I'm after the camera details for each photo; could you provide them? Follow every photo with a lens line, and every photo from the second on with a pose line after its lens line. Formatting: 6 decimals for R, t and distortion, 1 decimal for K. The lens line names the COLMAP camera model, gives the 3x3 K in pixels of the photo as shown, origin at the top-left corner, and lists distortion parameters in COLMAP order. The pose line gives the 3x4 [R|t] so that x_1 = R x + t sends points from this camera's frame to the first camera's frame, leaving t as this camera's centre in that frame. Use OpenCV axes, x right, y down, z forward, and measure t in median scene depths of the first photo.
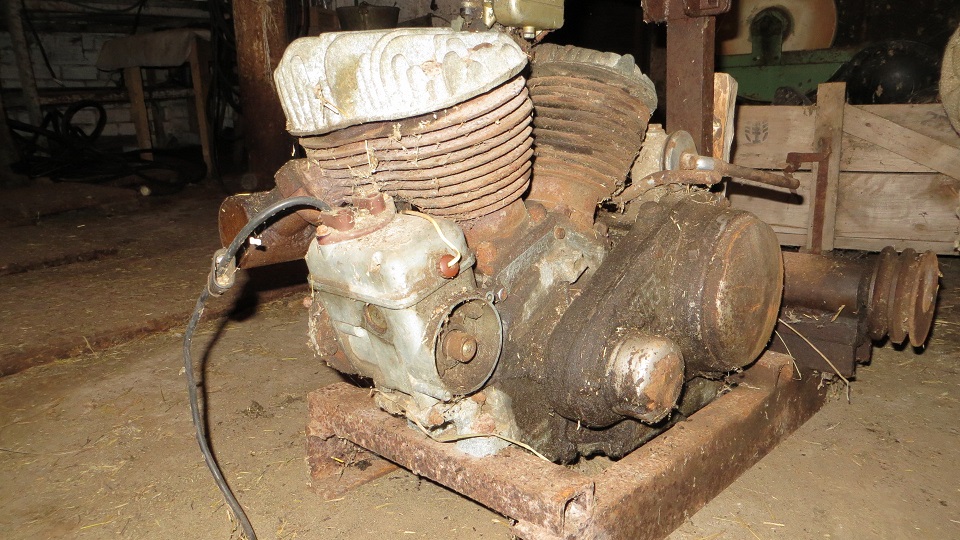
lens RADIAL K [[713.5, 0, 480.8], [0, 713.5, 265.3], [0, 0, 1]] dist [-0.014022, -0.002849]
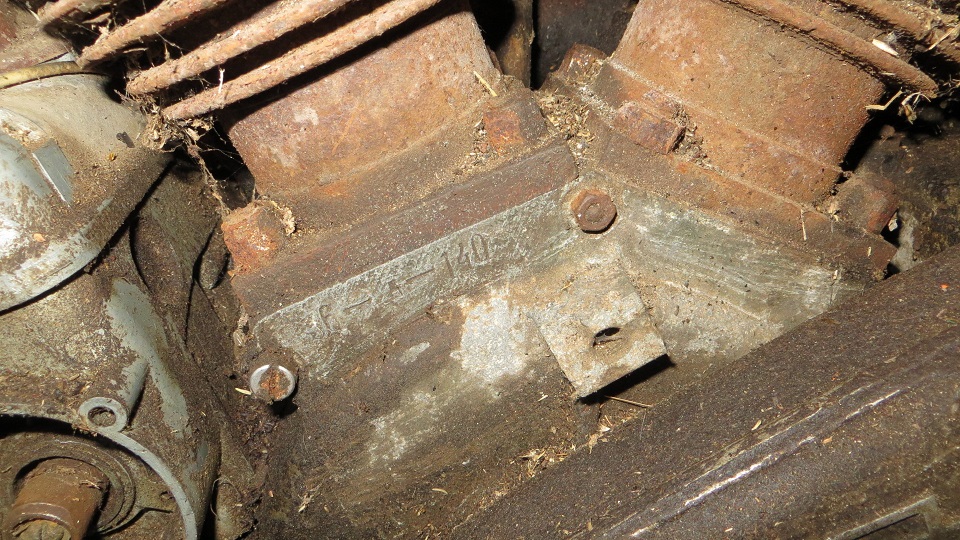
lens RADIAL K [[713.5, 0, 481.6], [0, 713.5, 270.7], [0, 0, 1]] dist [-0.014022, -0.002849]
pose [[0.779200, 0.292435, -0.554372, 0.239505], [-0.130263, 0.940728, 0.313149, -0.104382], [0.613089, -0.171791, 0.771109, 0.771839]]
